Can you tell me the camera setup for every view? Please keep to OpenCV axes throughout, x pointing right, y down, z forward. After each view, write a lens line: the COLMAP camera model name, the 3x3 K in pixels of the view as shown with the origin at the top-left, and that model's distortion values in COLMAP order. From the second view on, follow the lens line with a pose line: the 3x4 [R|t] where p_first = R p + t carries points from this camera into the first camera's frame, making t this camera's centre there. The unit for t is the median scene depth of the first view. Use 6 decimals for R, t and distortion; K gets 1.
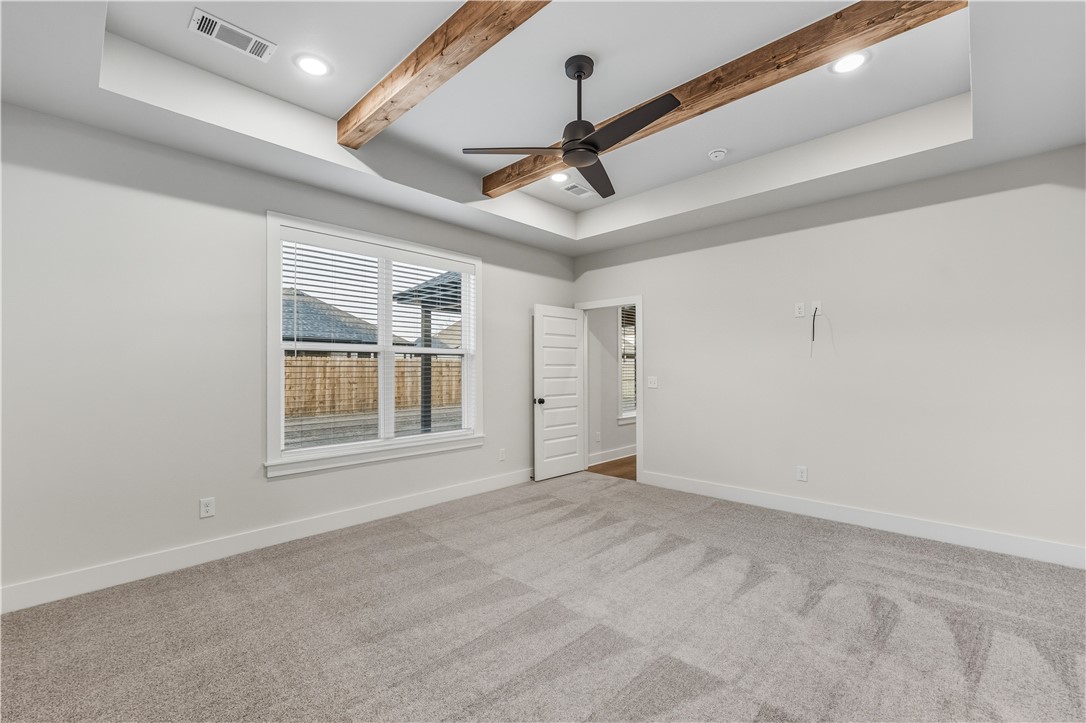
lens RADIAL K [[455.2, 0, 529.5], [0, 455.2, 365.6], [0, 0, 1]] dist [0.005703, -0.001299]
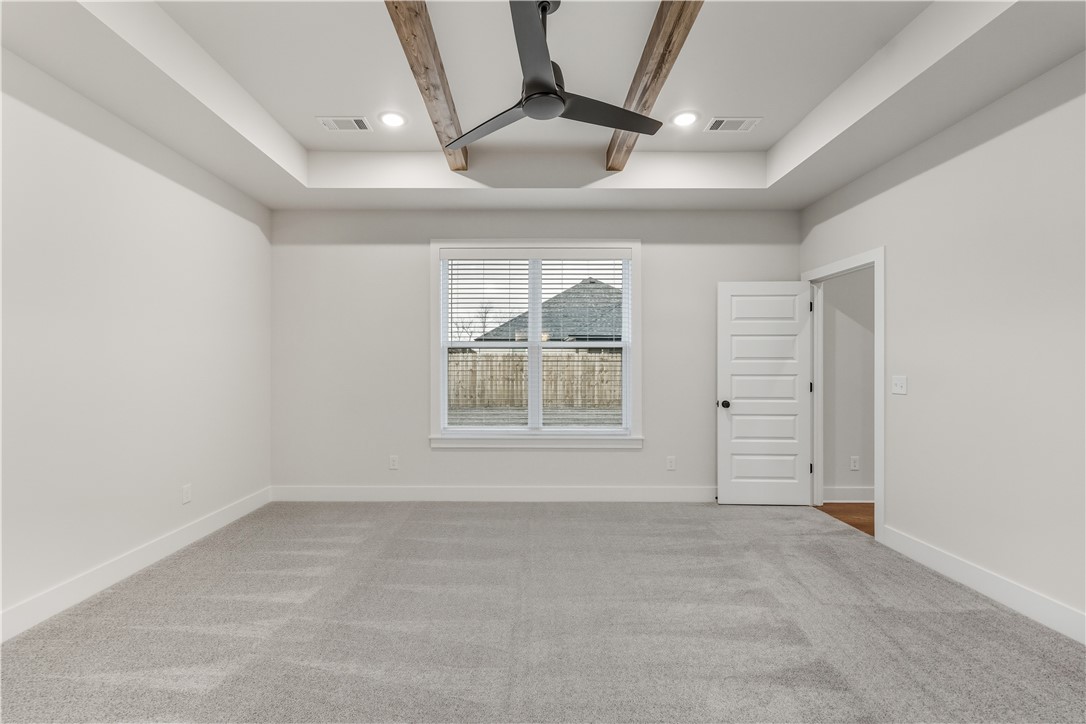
lens RADIAL K [[455.2, 0, 538.3], [0, 455.2, 368.3], [0, 0, 1]] dist [0.005703, -0.001299]
pose [[0.695748, 0.005756, -0.718263, 0.397773], [0.002924, 0.999937, 0.010846, 0.006460], [0.718280, -0.009646, 0.695687, 0.233177]]
